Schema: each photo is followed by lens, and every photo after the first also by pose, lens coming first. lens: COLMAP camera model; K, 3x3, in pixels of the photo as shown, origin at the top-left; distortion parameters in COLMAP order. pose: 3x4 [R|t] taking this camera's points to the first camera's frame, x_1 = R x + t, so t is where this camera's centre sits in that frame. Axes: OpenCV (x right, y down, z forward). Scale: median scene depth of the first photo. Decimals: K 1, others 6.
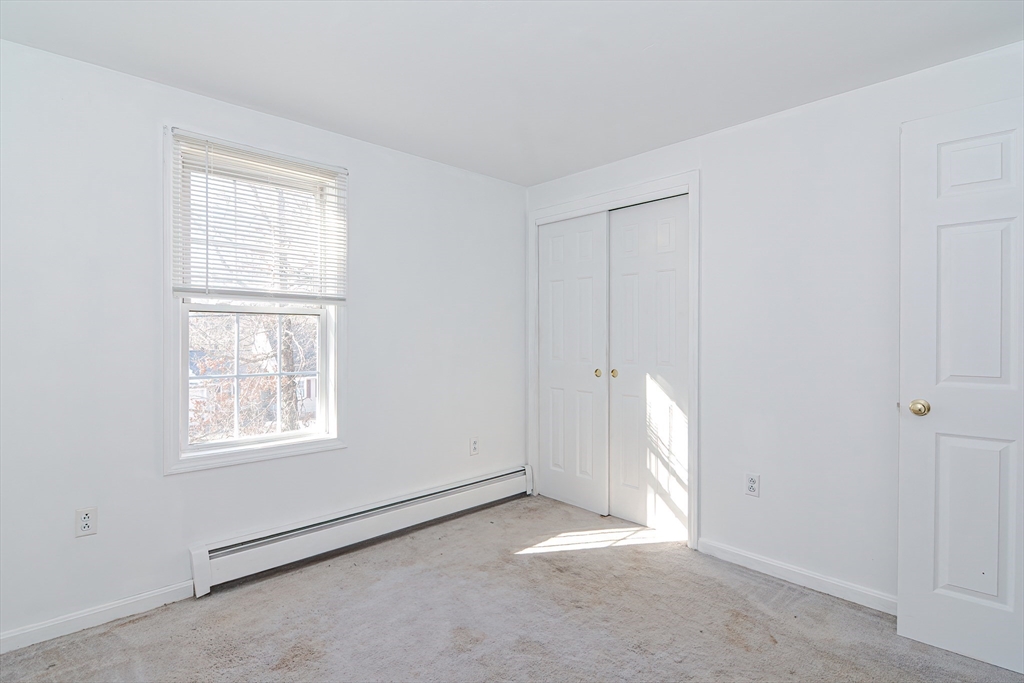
lens RADIAL K [[508.8, 0, 515.9], [0, 508.8, 331.2], [0, 0, 1]] dist [0.003269, -0.008598]
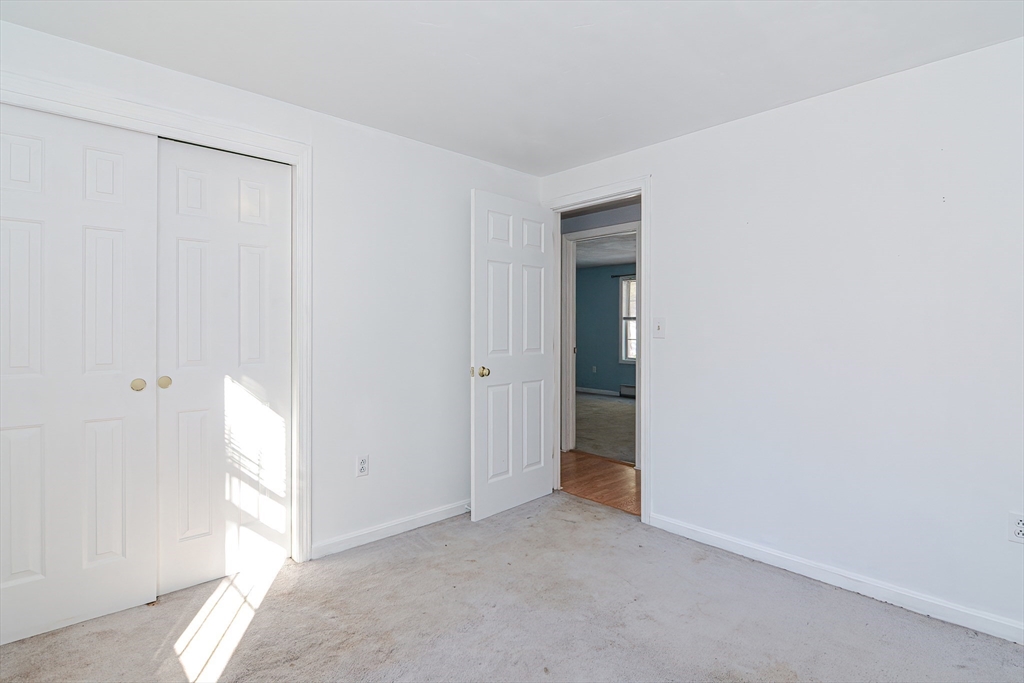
lens RADIAL K [[508.8, 0, 515.9], [0, 508.8, 331.2], [0, 0, 1]] dist [0.003269, -0.008598]
pose [[-0.001236, -0.011125, 0.999937, -0.514188], [-0.011158, 0.999876, 0.011110, 0.004054], [-0.999937, -0.011143, -0.001360, 0.587486]]
